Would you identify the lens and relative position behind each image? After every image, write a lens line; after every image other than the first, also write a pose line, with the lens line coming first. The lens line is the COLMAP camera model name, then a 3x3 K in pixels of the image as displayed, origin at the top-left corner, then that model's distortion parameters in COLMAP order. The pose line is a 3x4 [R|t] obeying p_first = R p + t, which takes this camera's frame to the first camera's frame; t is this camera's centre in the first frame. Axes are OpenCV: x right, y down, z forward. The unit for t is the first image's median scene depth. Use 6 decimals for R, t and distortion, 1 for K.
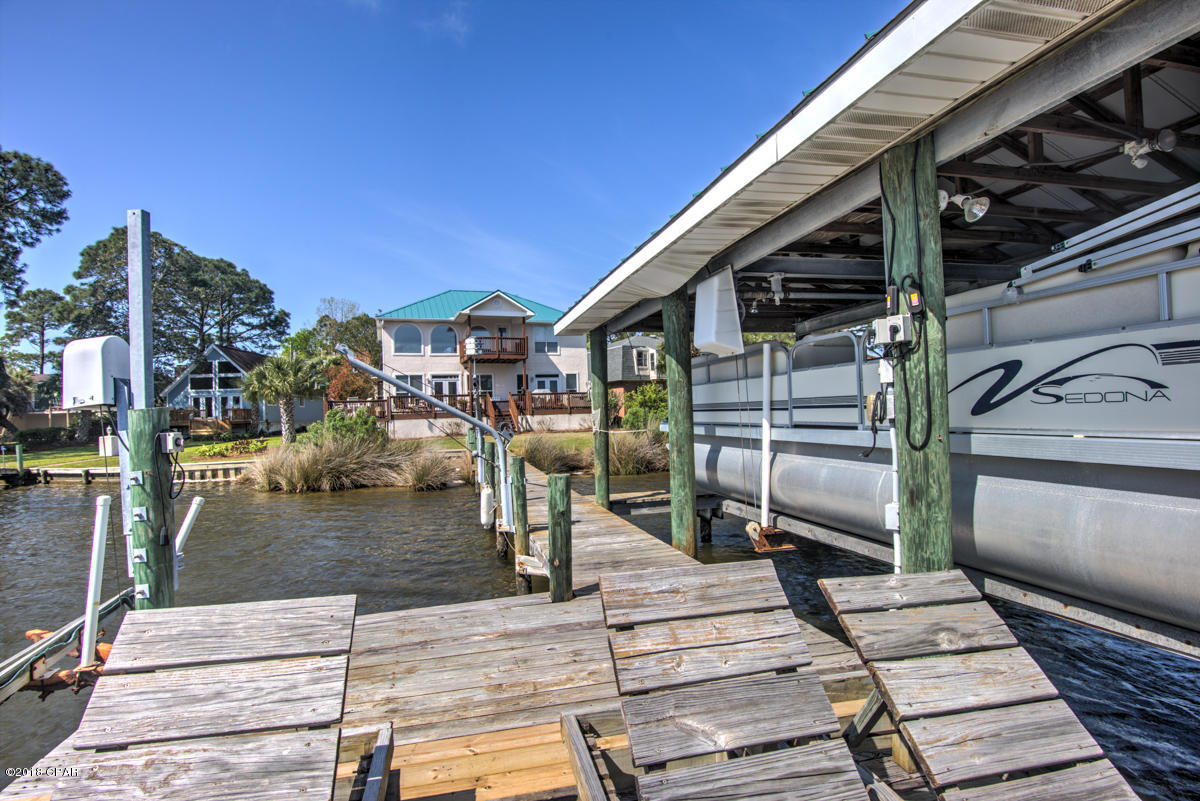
lens RADIAL K [[584.9, 0, 598.6], [0, 584.9, 399.1], [0, 0, 1]] dist [-0.020806, -0.000199]
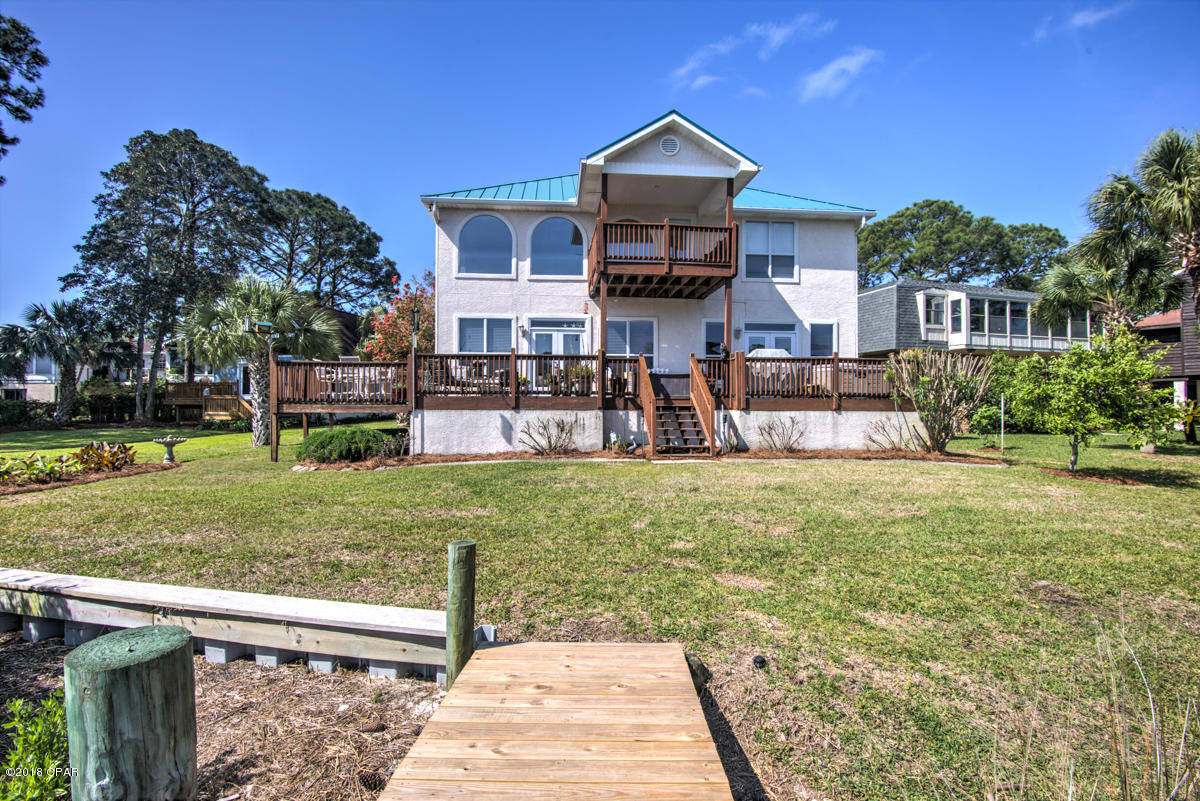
lens RADIAL K [[584.9, 0, 598.6], [0, 584.9, 399.1], [0, 0, 1]] dist [-0.020806, -0.000199]
pose [[0.960500, 0.033124, -0.276303, -0.094983], [-0.028988, 0.999398, 0.019042, 0.014041], [0.276768, -0.010281, 0.960882, 0.547993]]
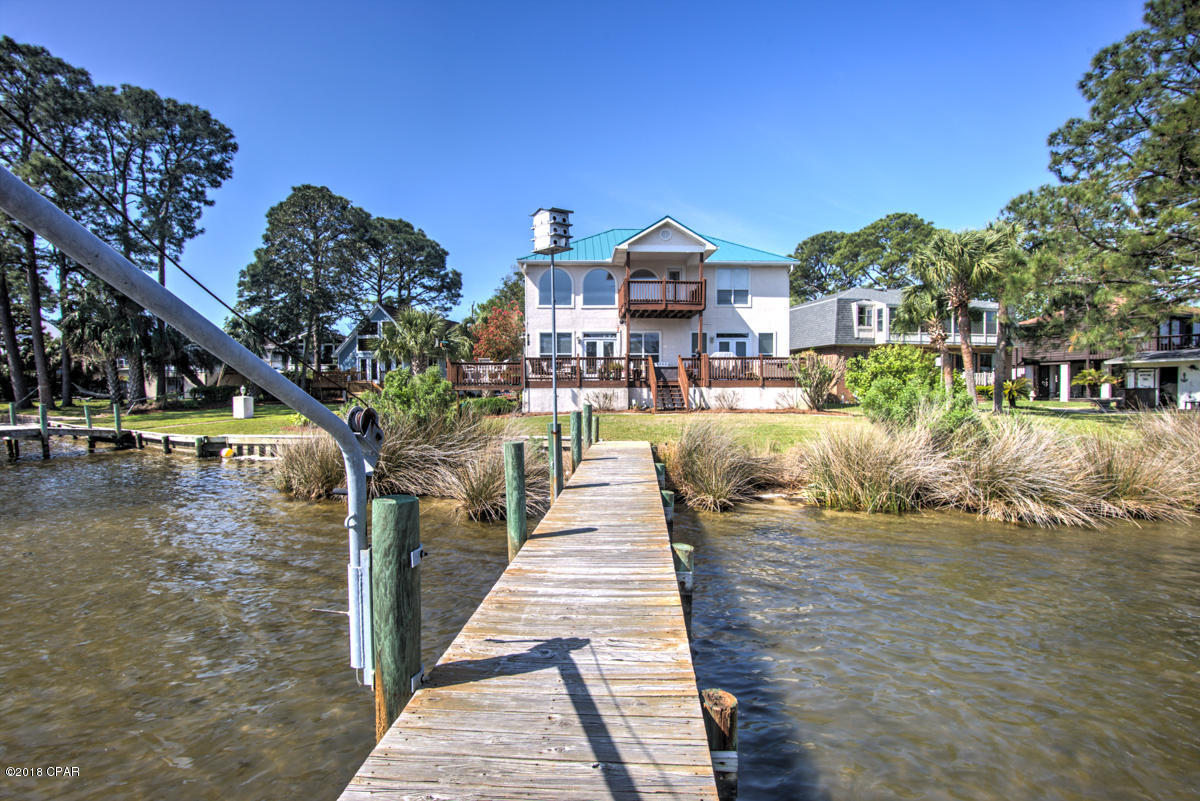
lens RADIAL K [[584.9, 0, 598.6], [0, 584.9, 399.1], [0, 0, 1]] dist [-0.020806, -0.000199]
pose [[0.948353, 0.036216, -0.315143, -0.012975], [-0.020877, 0.998433, 0.051914, 0.006910], [0.316529, -0.042654, 0.947623, 0.251440]]
